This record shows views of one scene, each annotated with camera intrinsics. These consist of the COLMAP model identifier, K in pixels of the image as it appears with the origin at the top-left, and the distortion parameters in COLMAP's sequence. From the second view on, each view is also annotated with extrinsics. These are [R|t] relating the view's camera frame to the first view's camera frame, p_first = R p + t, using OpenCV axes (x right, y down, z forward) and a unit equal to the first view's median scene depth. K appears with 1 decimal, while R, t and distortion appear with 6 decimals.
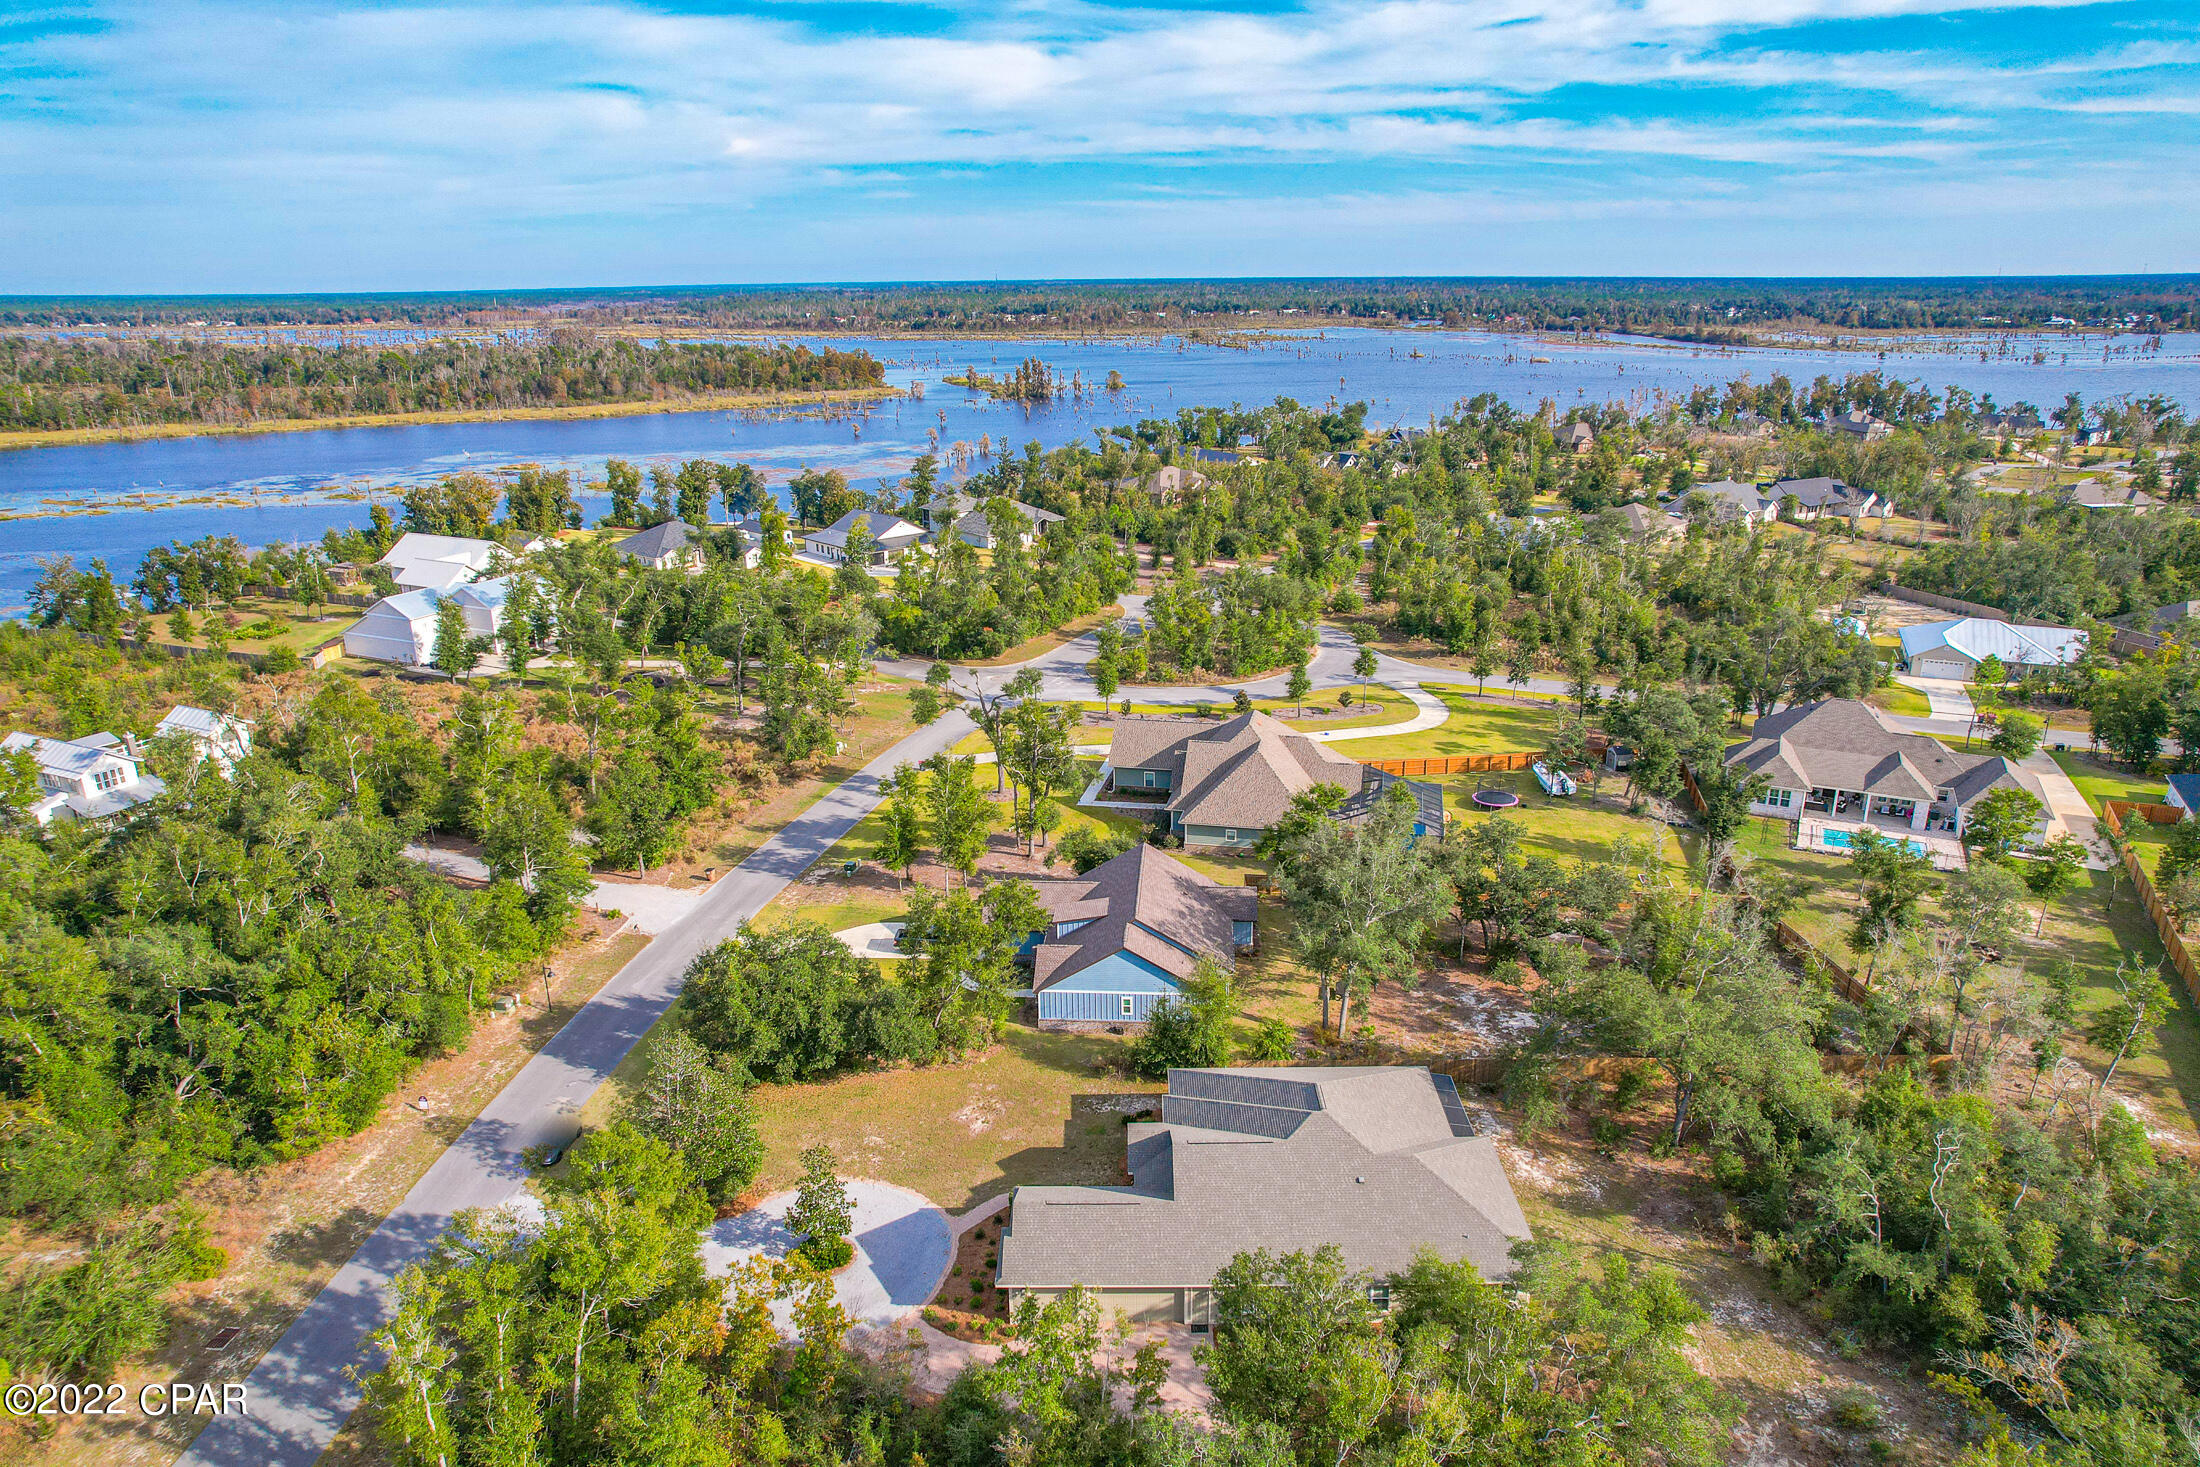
lens RADIAL K [[1424.8, 0, 1103.4], [0, 1424.8, 726.8], [0, 0, 1]] dist [-0.072963, 0.066445]
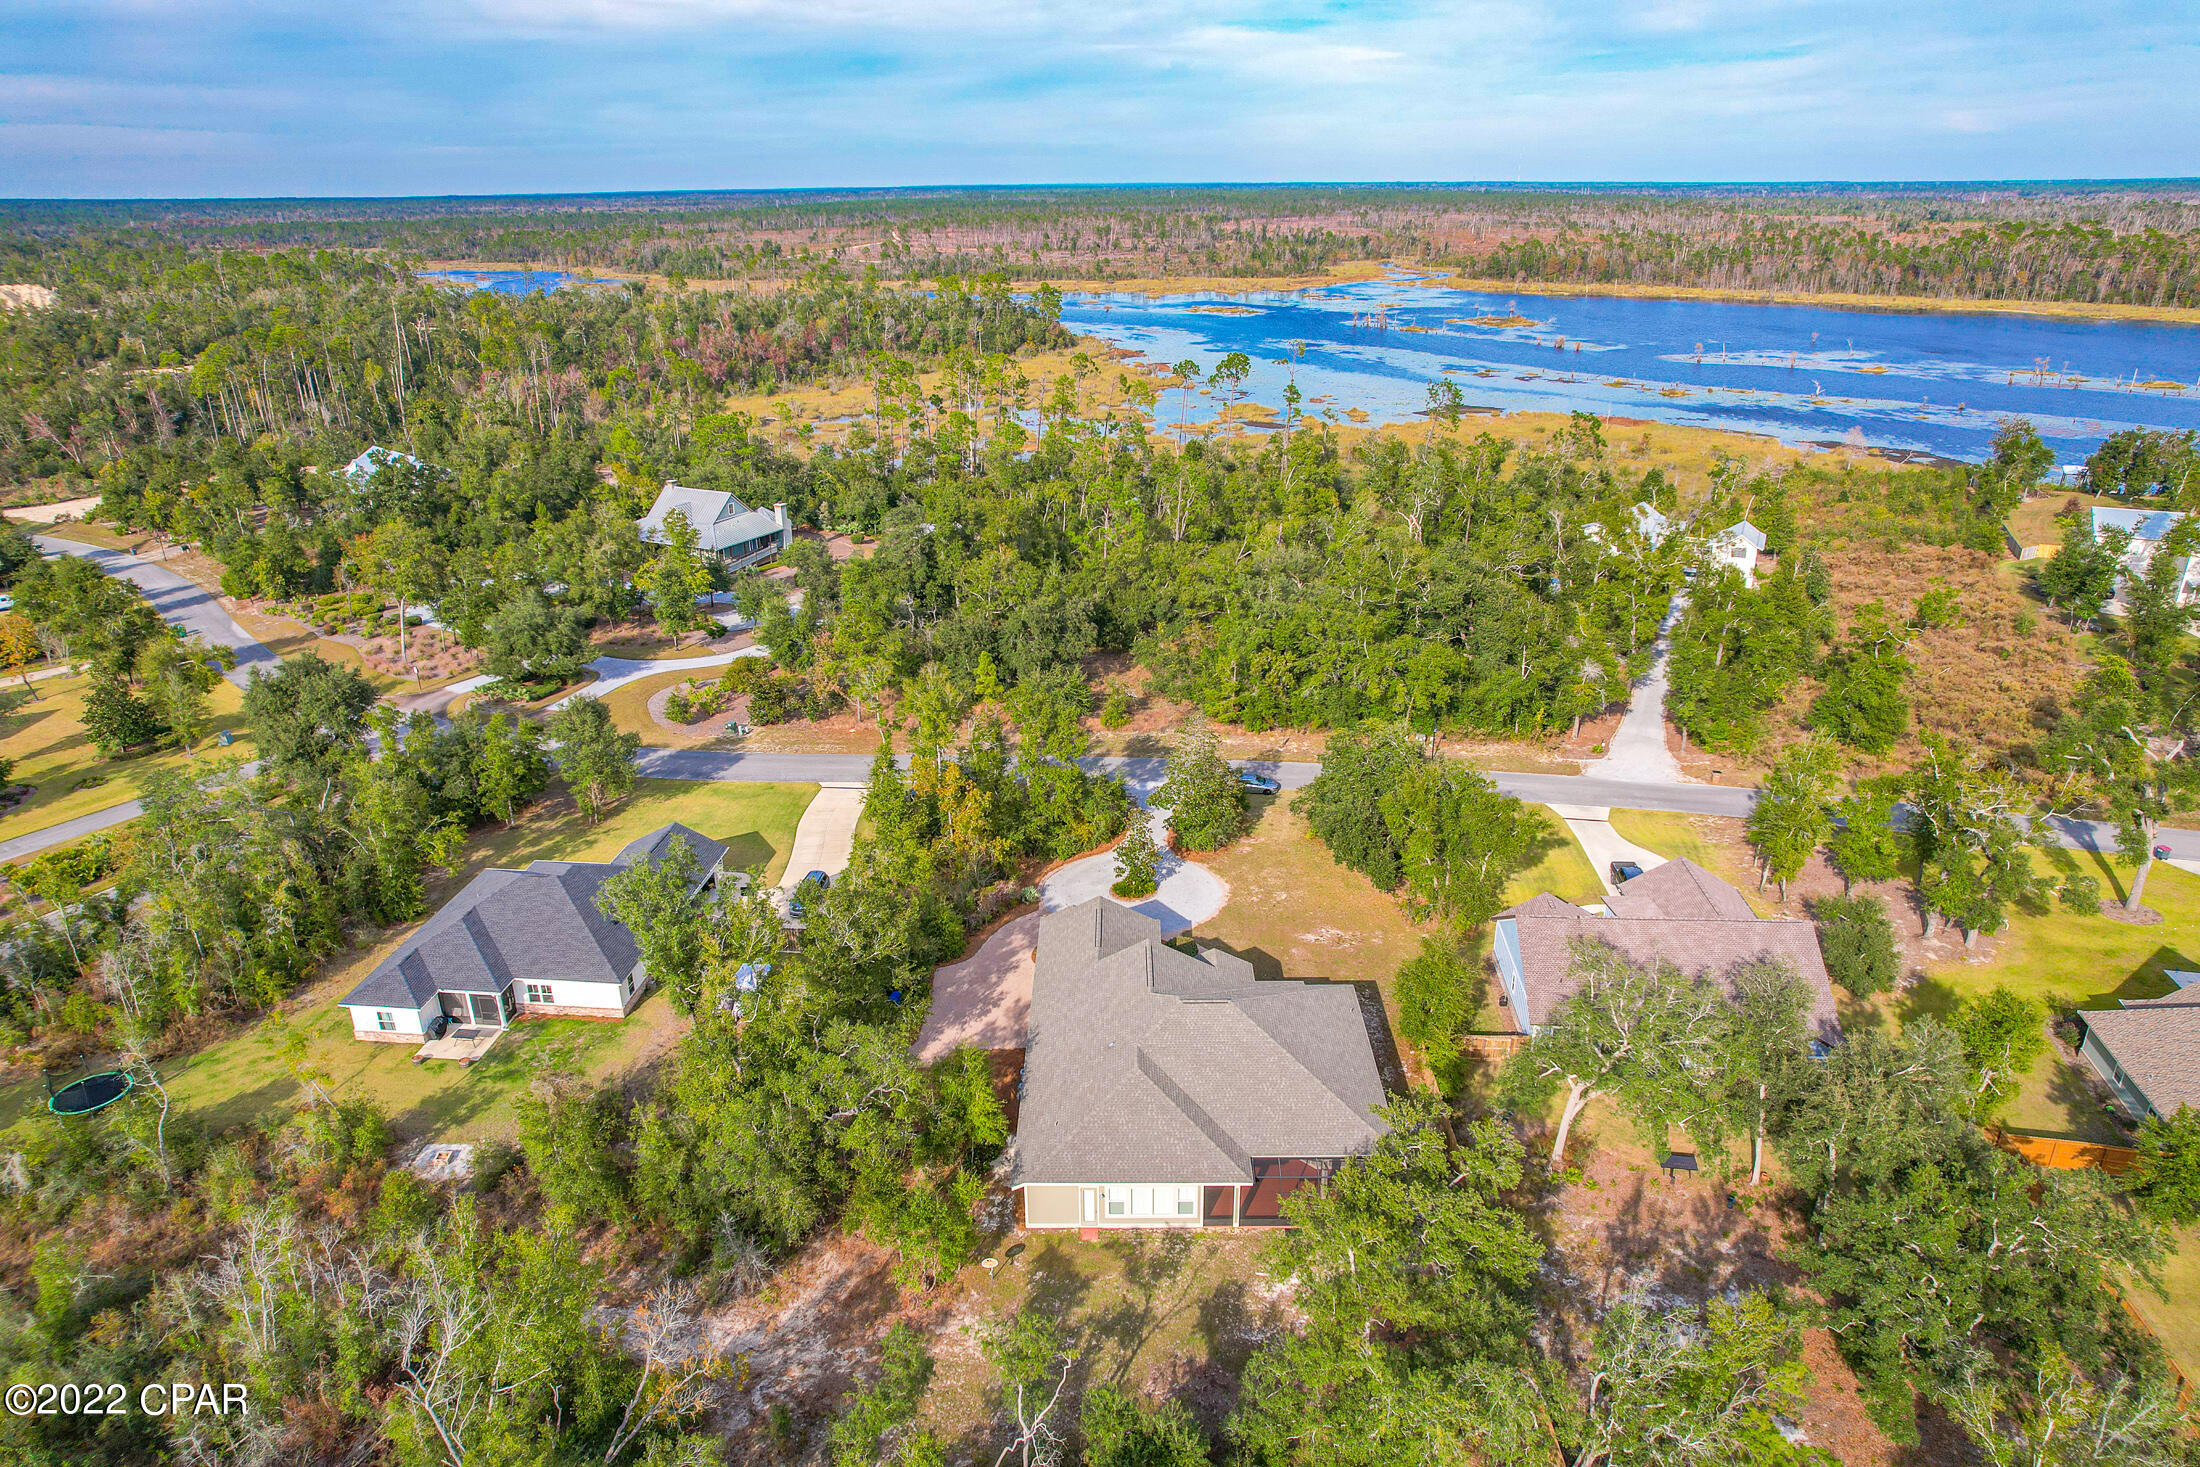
lens RADIAL K [[1424.8, 0, 1100.3], [0, 1424.8, 730.8], [0, 0, 1]] dist [-0.072963, 0.066445]
pose [[-0.003642, 0.362103, -0.932131, 0.569307], [-0.297058, 0.889668, 0.346768, -0.131147], [0.954853, 0.278159, 0.104325, 0.433856]]
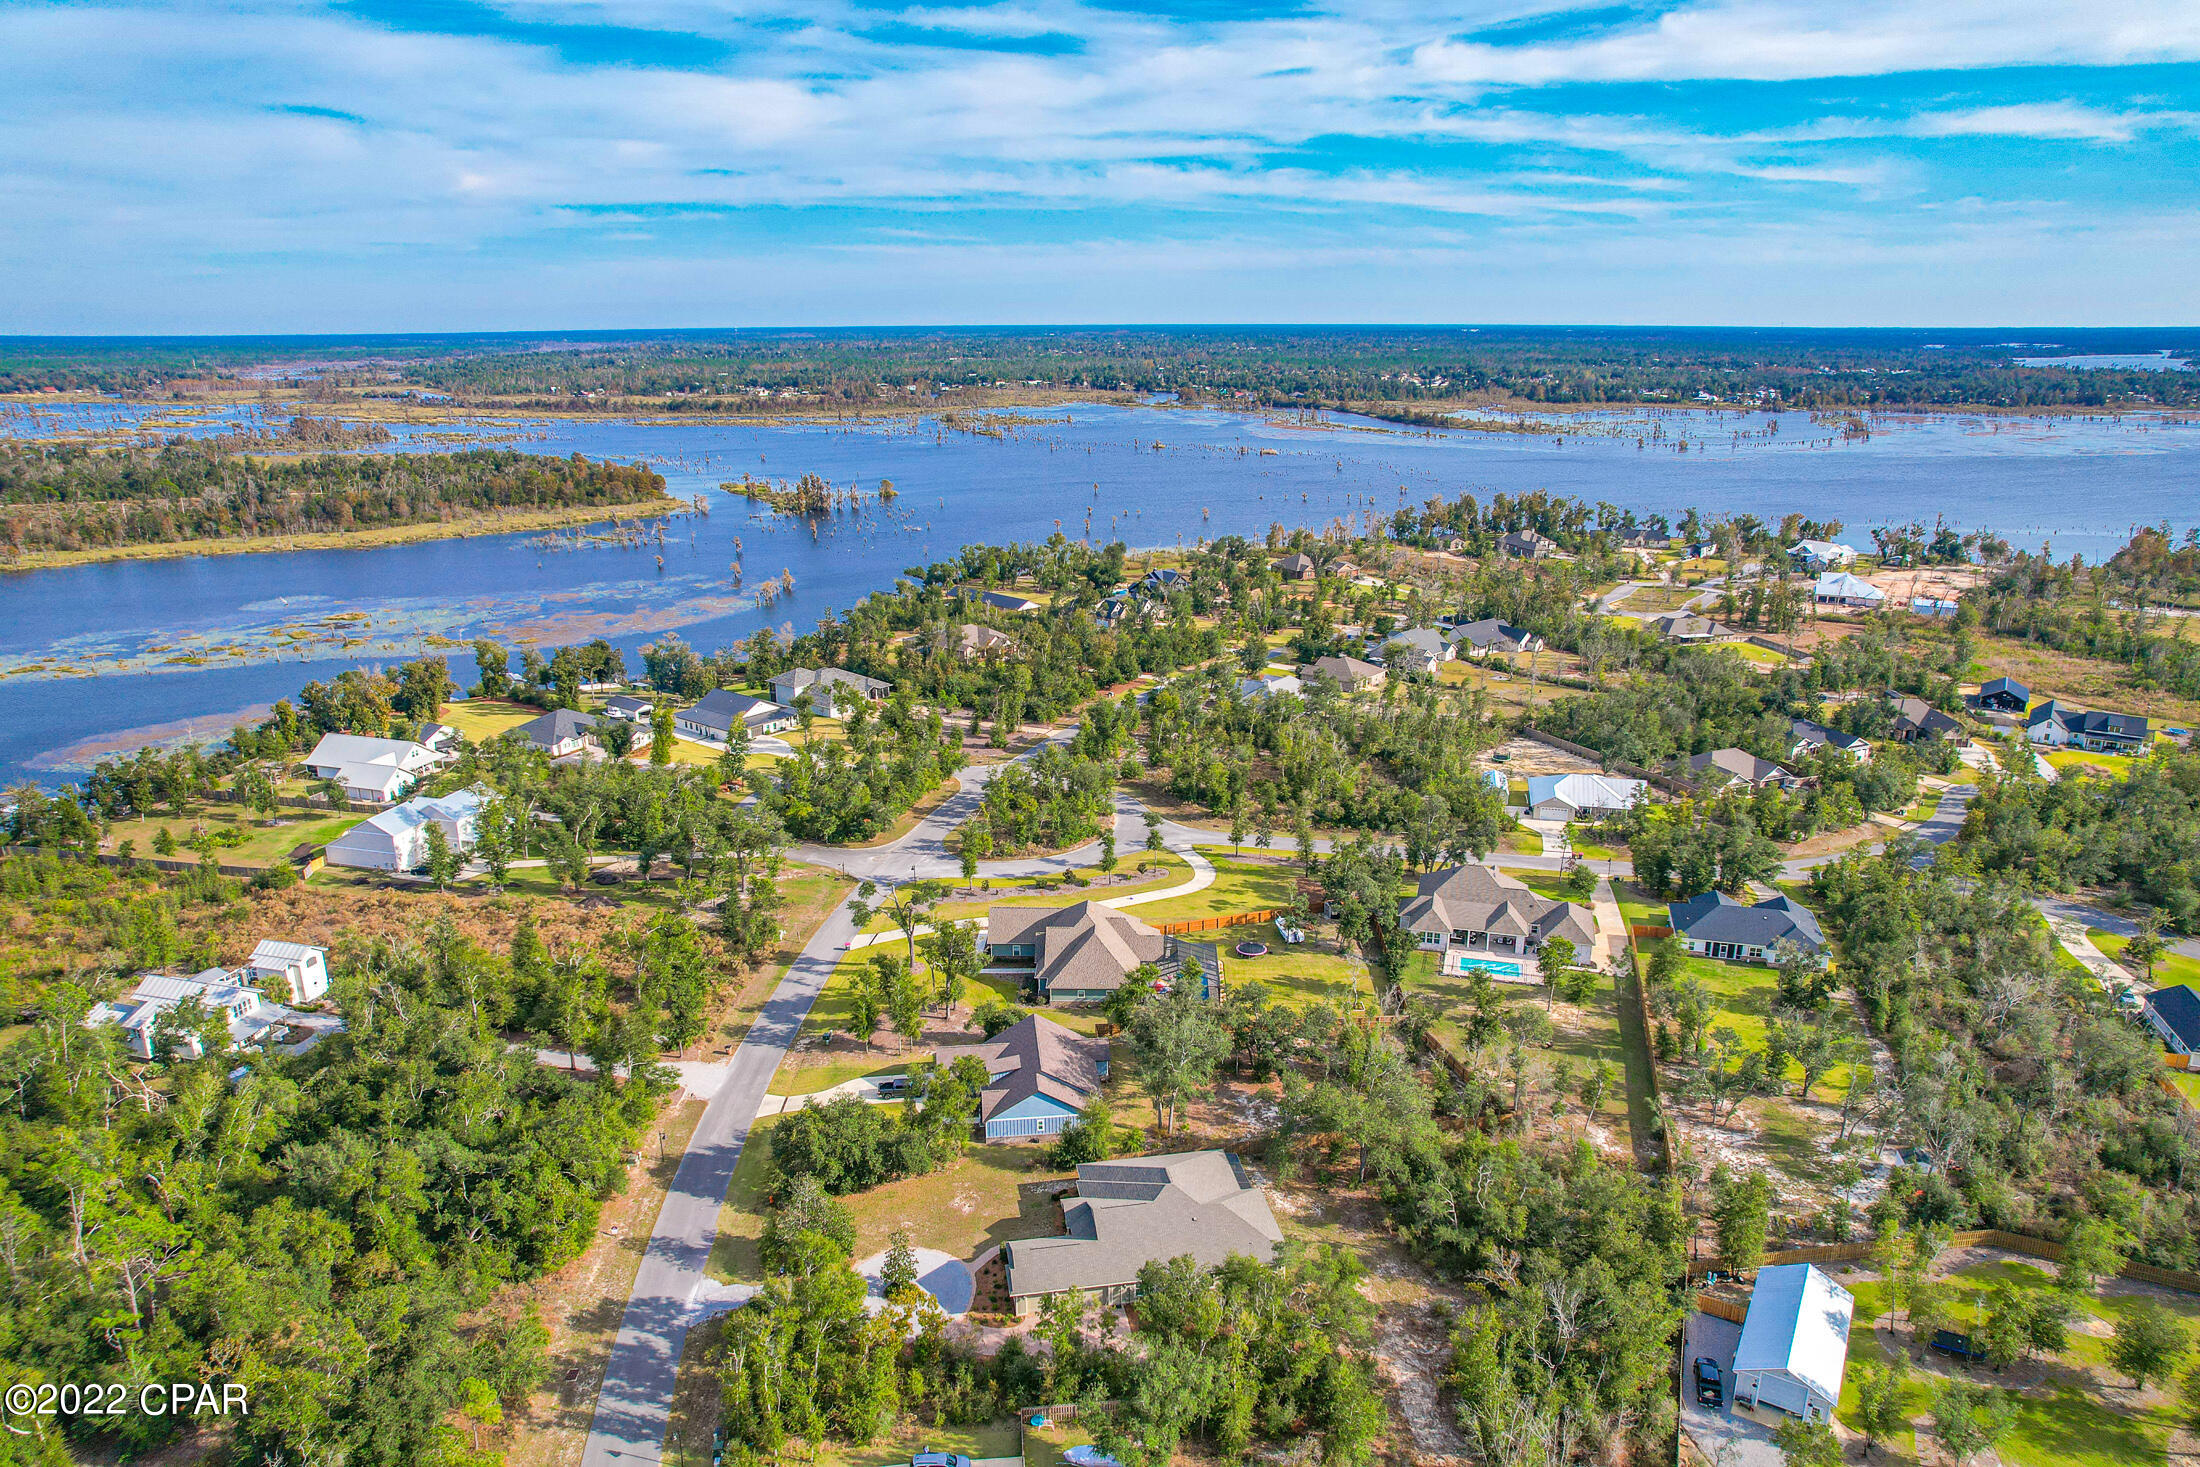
lens RADIAL K [[1424.8, 0, 1103.0], [0, 1424.8, 732.0], [0, 0, 1]] dist [-0.072963, 0.066445]
pose [[0.984282, -0.045952, 0.170518, -0.121314], [0.050236, 0.998519, -0.020892, -0.155478], [-0.169306, 0.029130, 0.985133, -0.451108]]
